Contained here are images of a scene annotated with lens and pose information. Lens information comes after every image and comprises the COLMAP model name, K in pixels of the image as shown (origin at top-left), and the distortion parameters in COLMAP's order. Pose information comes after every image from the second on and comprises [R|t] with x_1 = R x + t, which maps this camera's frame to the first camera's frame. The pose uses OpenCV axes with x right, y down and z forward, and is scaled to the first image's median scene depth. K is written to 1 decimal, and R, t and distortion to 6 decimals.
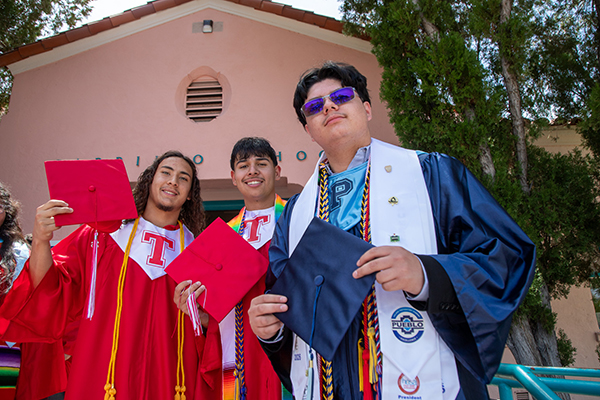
lens RADIAL K [[449.9, 0, 298.0], [0, 449.9, 201.8], [0, 0, 1]] dist [-0.026297, 0.005385]
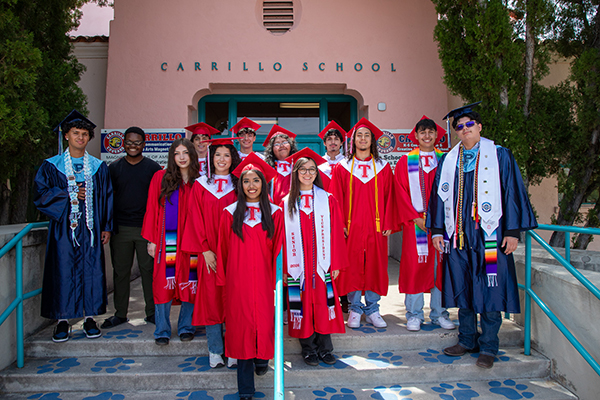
lens RADIAL K [[449.9, 0, 302.2], [0, 449.9, 199.9], [0, 0, 1]] dist [-0.026297, 0.005385]
pose [[0.998483, 0.028482, 0.047118, -0.284208], [-0.041033, 0.955565, 0.291912, -0.153505], [-0.036710, -0.293402, 0.955284, -0.455341]]
